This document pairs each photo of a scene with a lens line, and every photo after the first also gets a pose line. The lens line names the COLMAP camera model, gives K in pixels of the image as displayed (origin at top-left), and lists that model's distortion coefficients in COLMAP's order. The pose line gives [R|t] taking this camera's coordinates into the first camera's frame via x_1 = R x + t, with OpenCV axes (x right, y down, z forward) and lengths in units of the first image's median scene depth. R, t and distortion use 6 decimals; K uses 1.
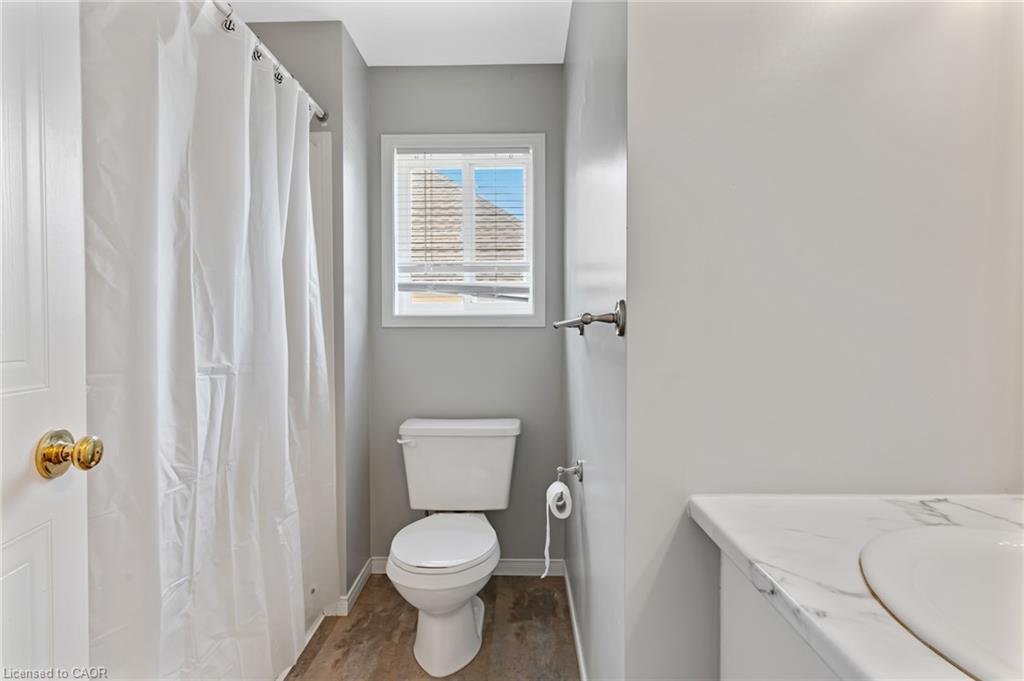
lens RADIAL K [[488.4, 0, 511.0], [0, 488.4, 342.3], [0, 0, 1]] dist [0.007325, -0.000662]
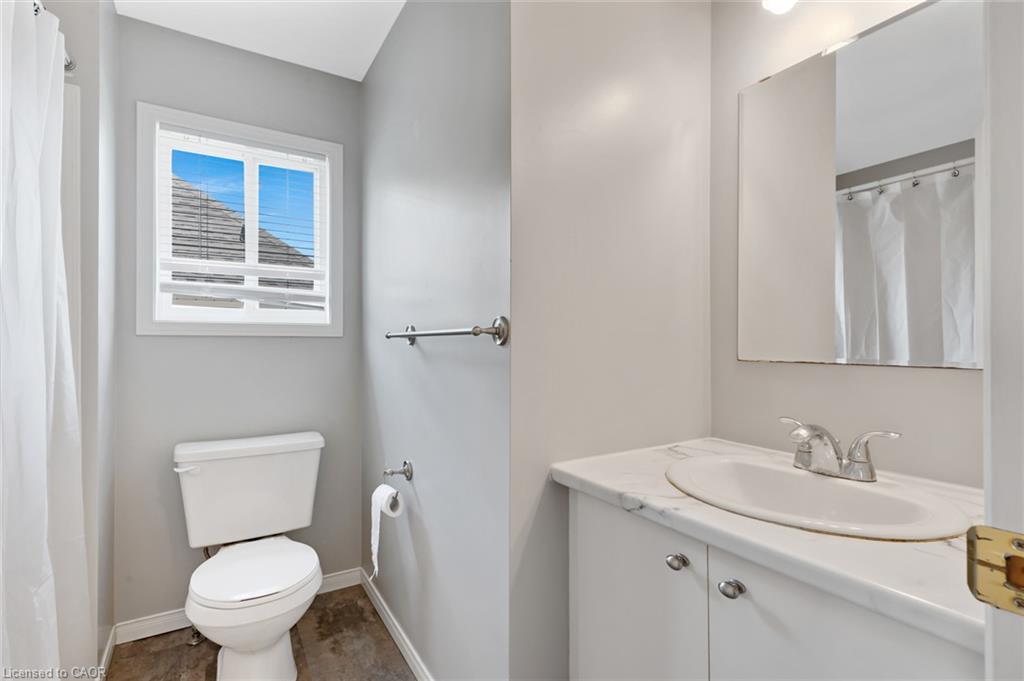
lens RADIAL K [[488.4, 0, 513.0], [0, 488.4, 341.6], [0, 0, 1]] dist [0.007325, -0.000662]
pose [[0.838729, 0.005746, 0.544519, -0.202607], [0.006868, 0.999753, -0.021130, 0.002154], [-0.544506, 0.021462, 0.838482, -0.032187]]
